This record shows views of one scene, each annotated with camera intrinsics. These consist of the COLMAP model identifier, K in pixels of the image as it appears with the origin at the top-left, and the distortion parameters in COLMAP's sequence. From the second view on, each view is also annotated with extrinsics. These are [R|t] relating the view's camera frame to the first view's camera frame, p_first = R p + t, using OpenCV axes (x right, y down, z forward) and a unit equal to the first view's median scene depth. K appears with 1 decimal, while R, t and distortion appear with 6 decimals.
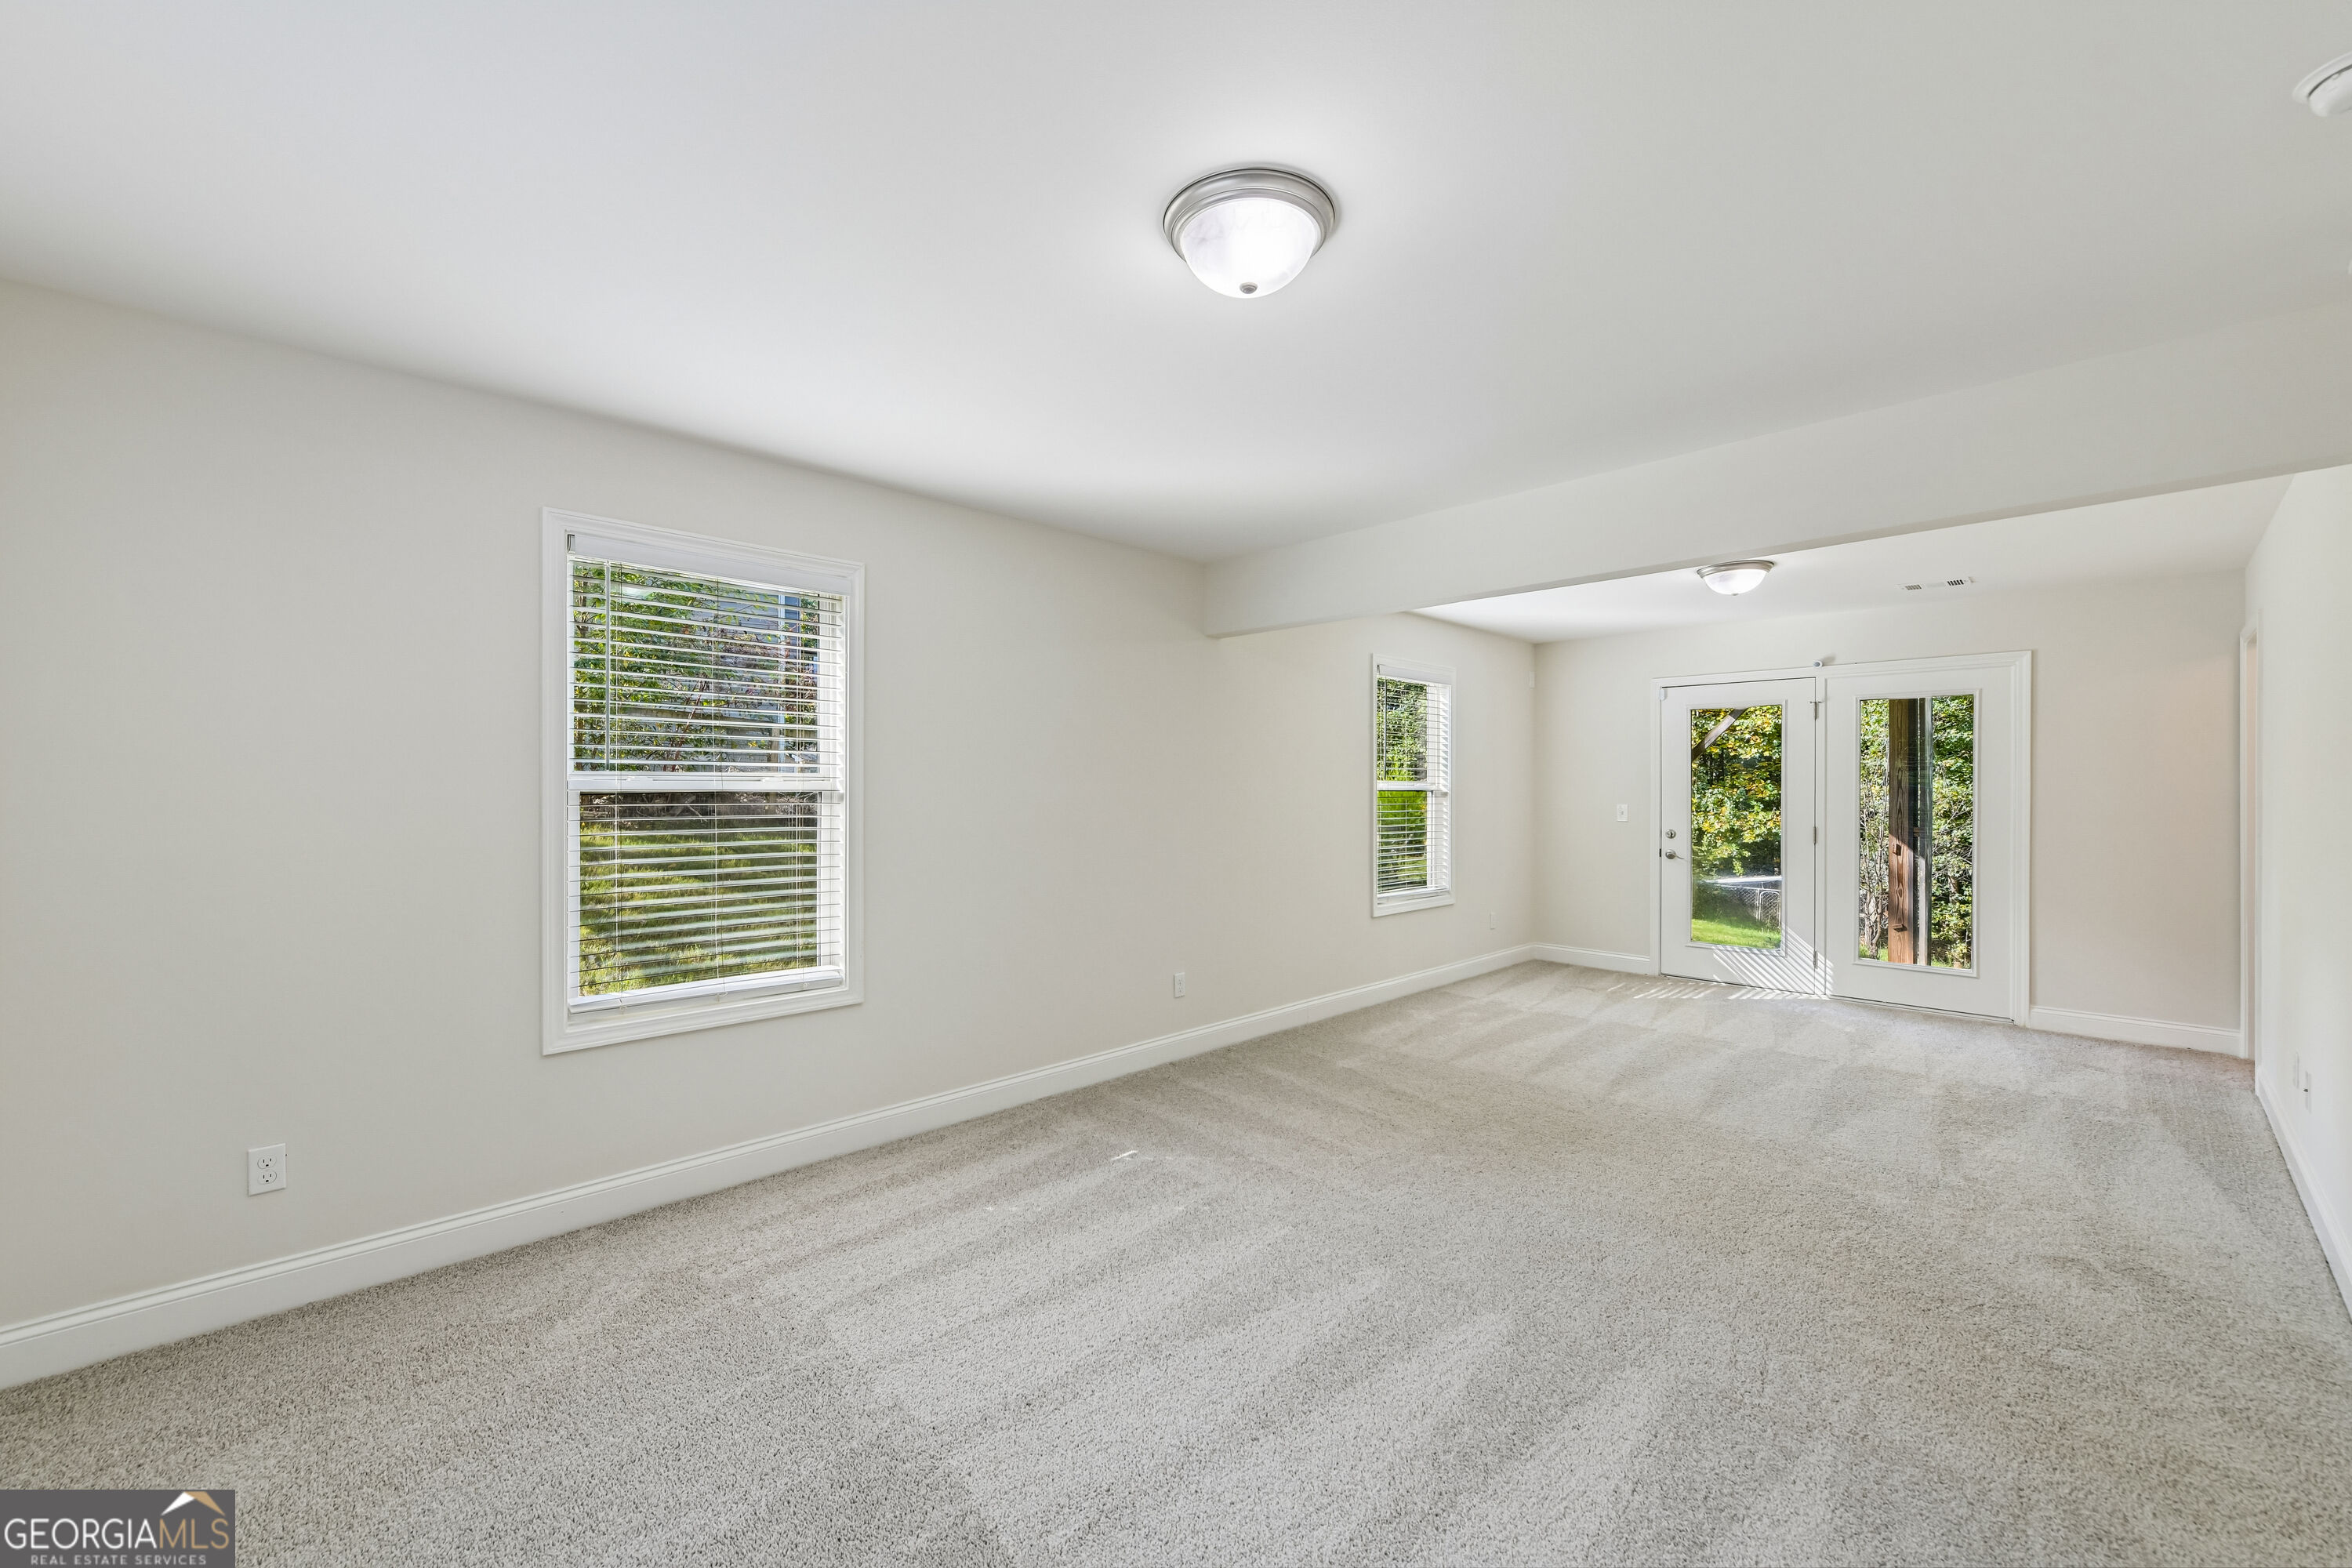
lens RADIAL K [[937.4, 0, 1167.0], [0, 937.4, 786.8], [0, 0, 1]] dist [-0.000719, -0.000186]
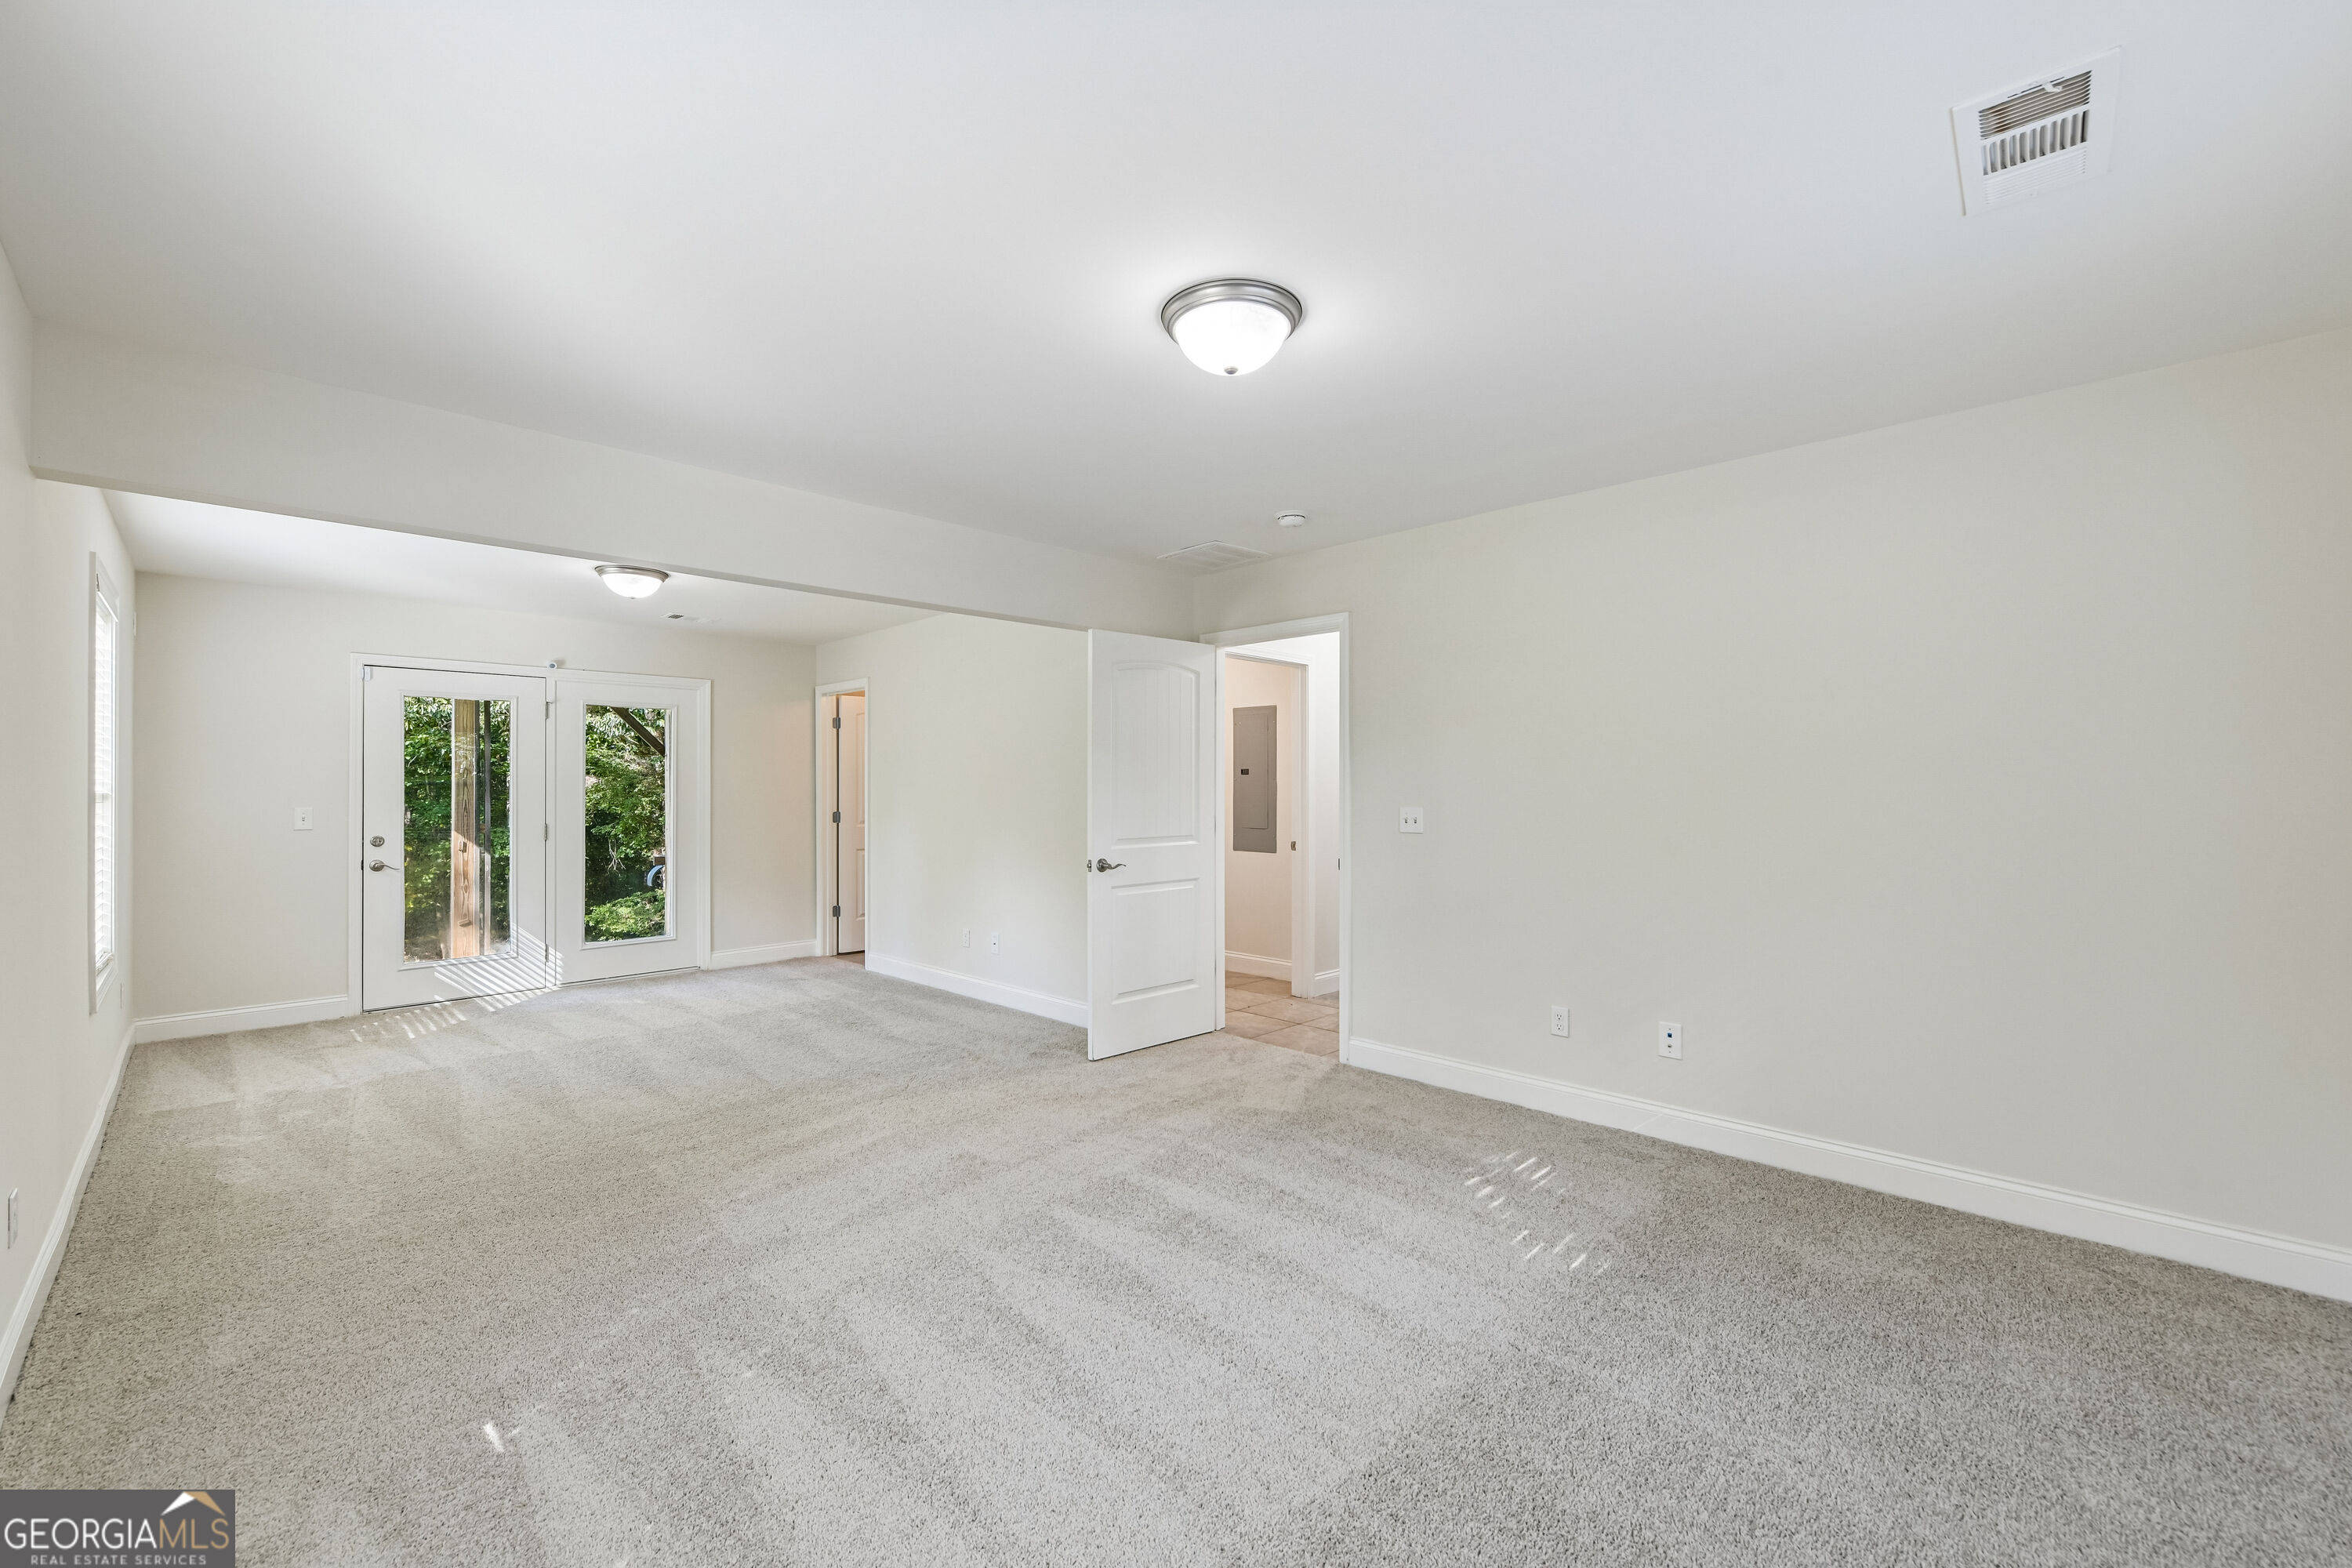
lens RADIAL K [[949.9, 0, 1160.1], [0, 949.9, 778.0], [0, 0, 1]] dist [-0.000567, -0.000087]
pose [[-0.012048, 0.006127, 0.999909, -0.357474], [0.004155, 0.999973, -0.006078, 0.001818], [-0.999919, 0.004081, -0.012073, 0.346409]]
